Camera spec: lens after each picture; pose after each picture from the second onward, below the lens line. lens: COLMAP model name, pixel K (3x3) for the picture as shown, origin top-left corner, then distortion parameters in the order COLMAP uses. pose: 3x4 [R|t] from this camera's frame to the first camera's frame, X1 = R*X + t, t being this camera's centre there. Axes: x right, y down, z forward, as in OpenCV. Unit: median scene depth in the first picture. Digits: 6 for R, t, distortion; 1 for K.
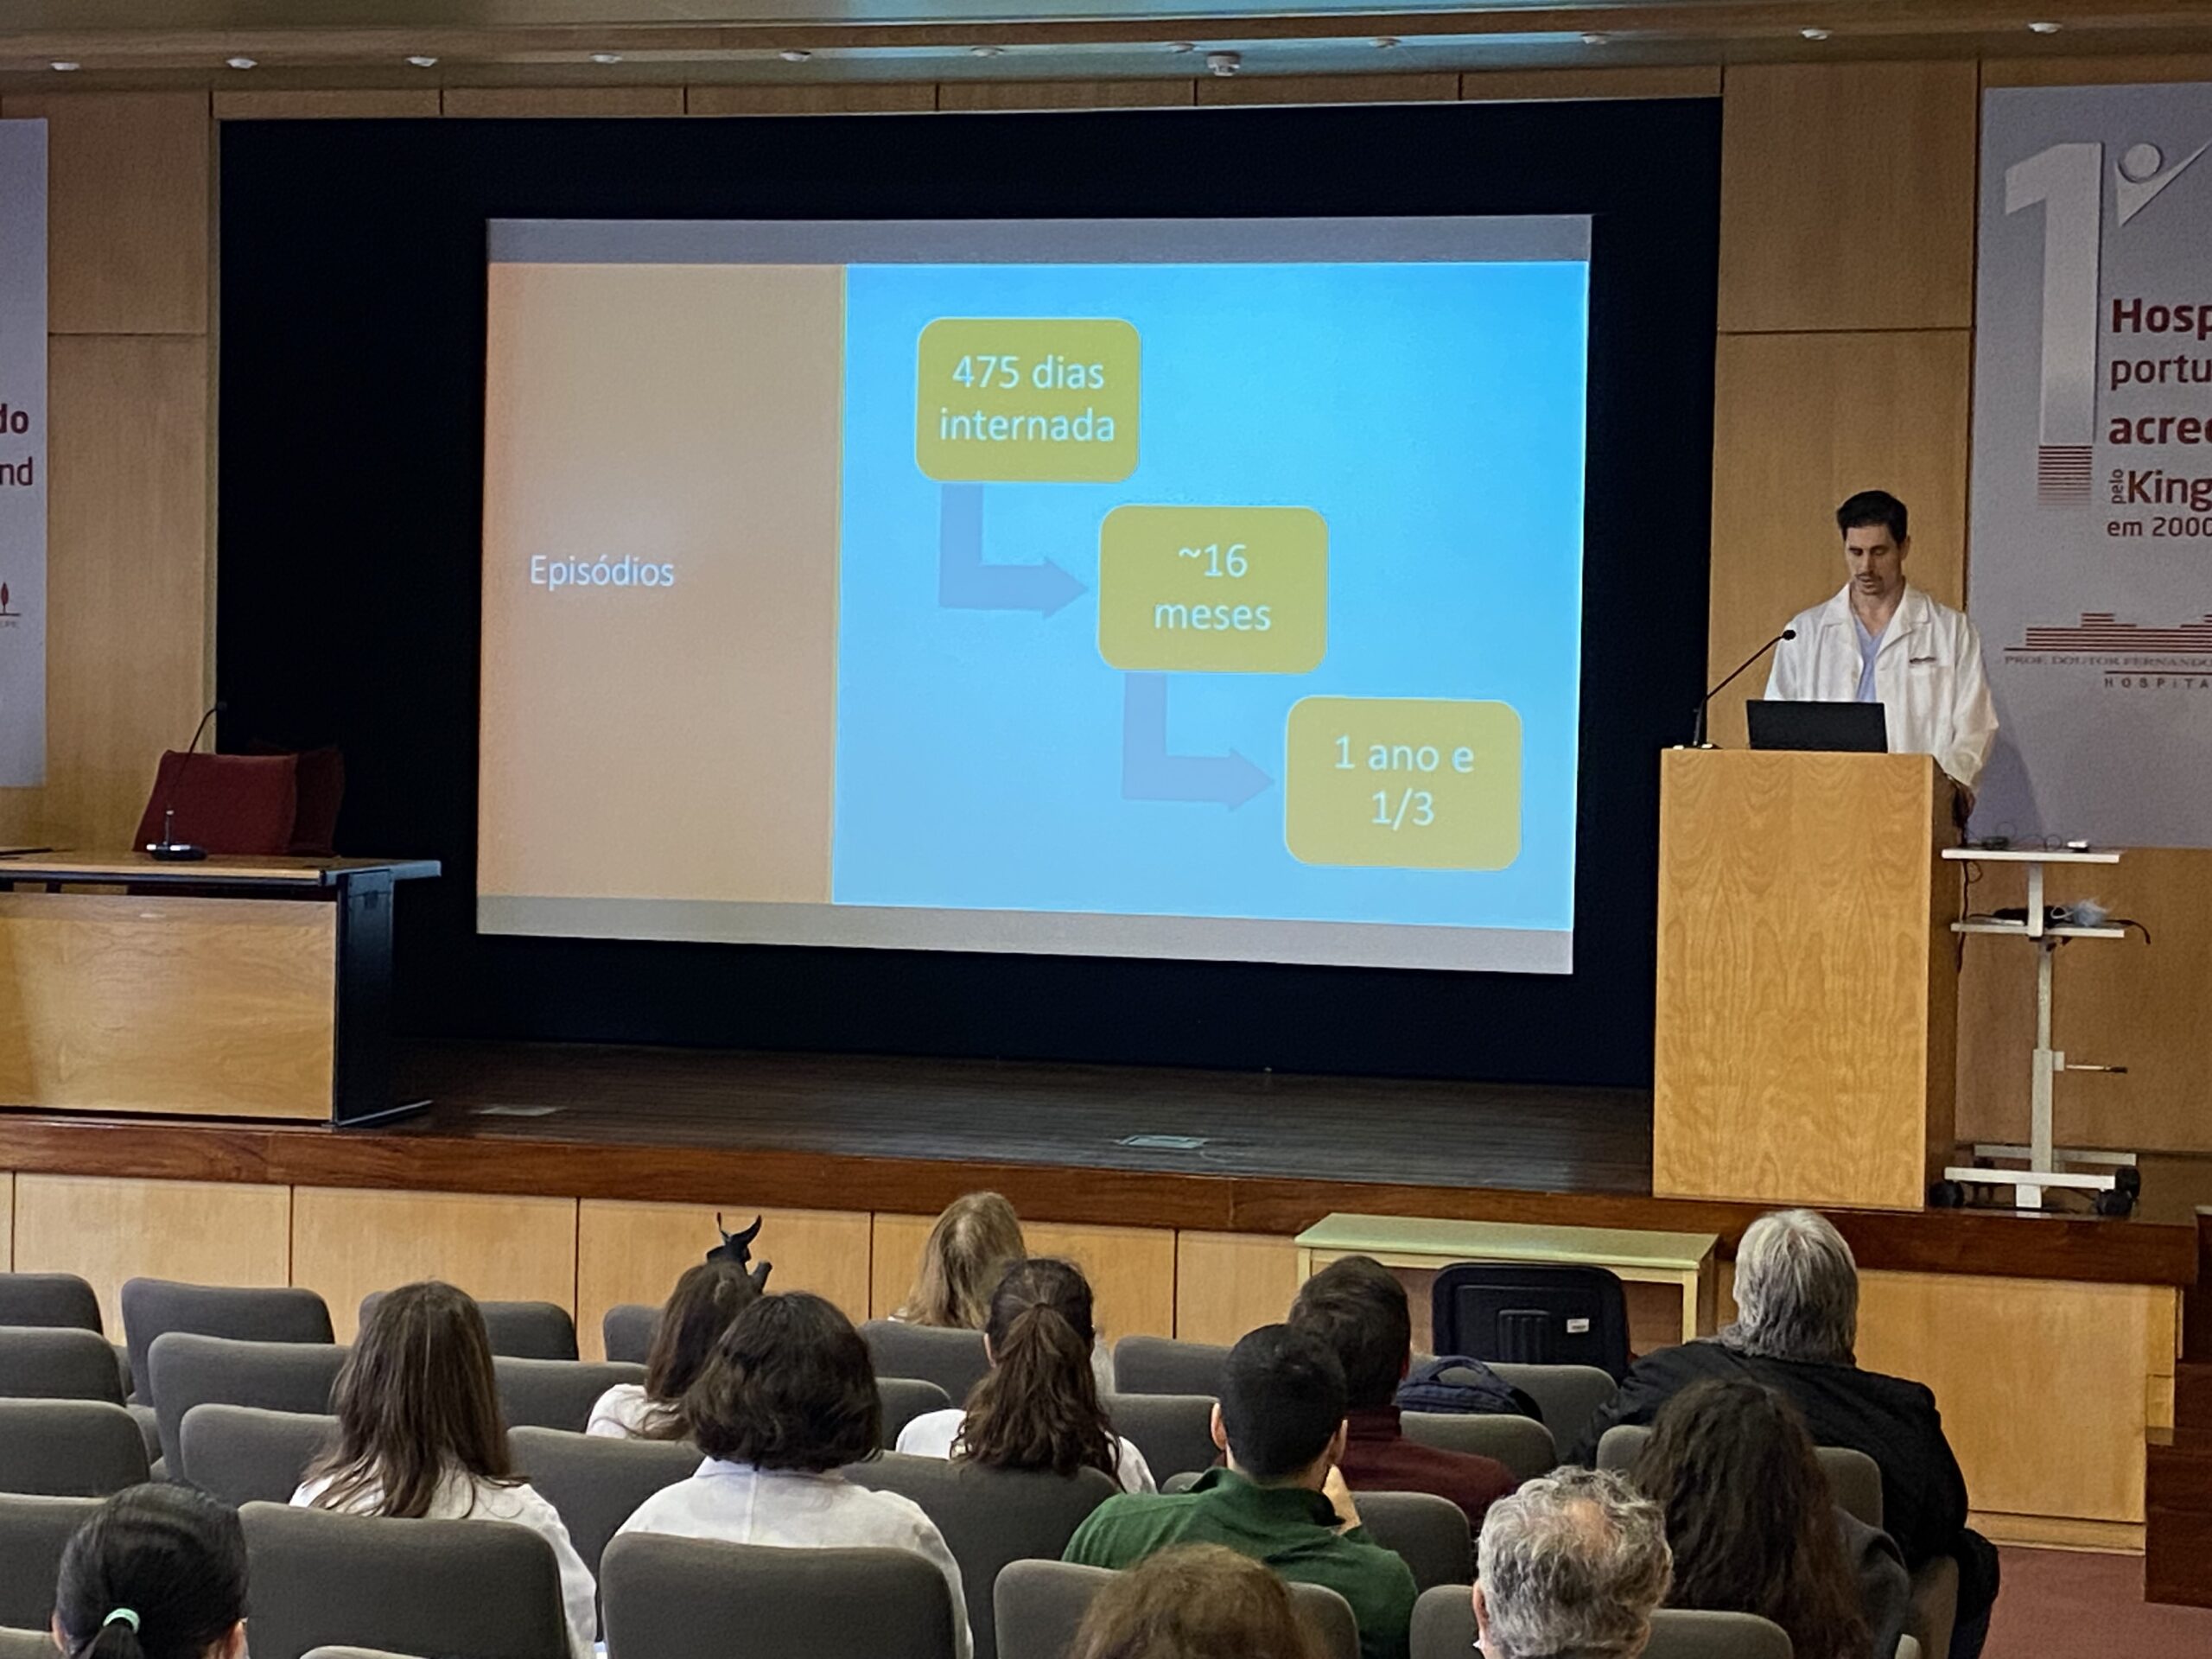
lens RADIAL K [[4177.5, 0, 1094.1], [0, 4177.5, 814.3], [0, 0, 1]] dist [0.105516, 0.000000]
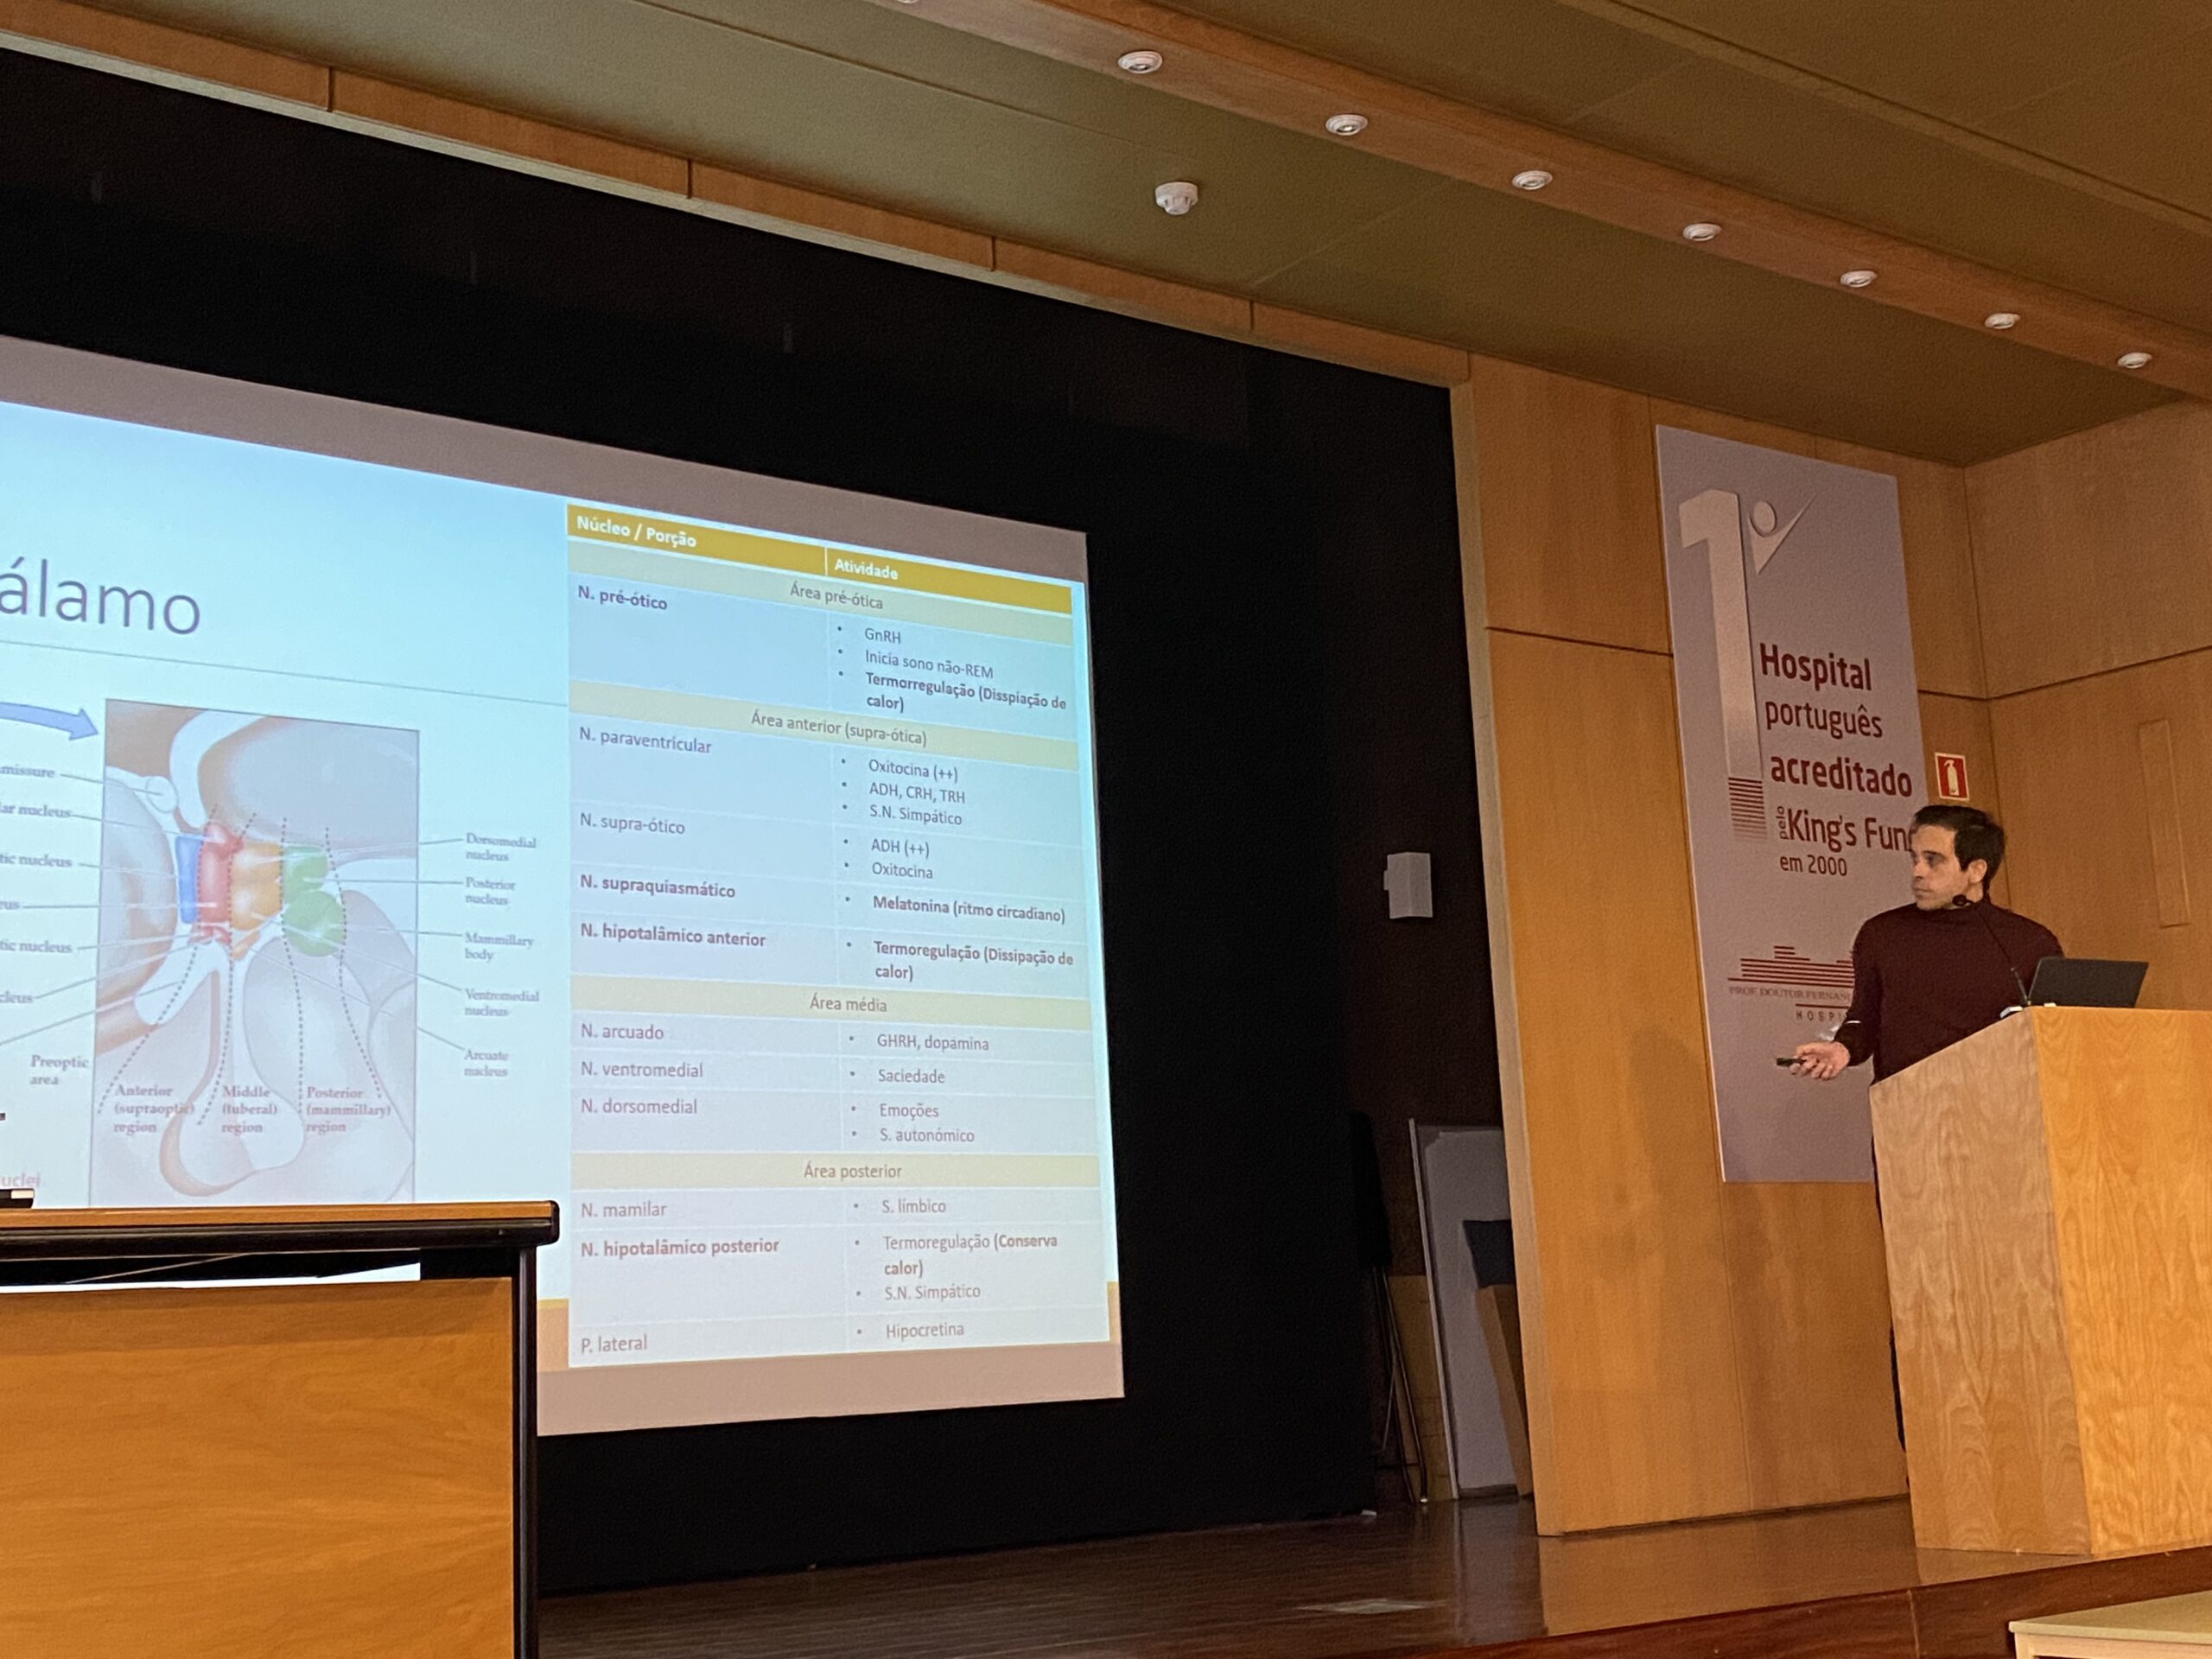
lens RADIAL K [[2838.2, 0, 1106.1], [0, 2838.2, 827.9], [0, 0, 1]] dist [0.086675, 0.000000]
pose [[0.599034, 0.097621, 0.794750, -0.416307], [0.088597, 0.978365, -0.186954, 0.038663], [-0.795807, 0.182404, 0.577426, 0.767372]]
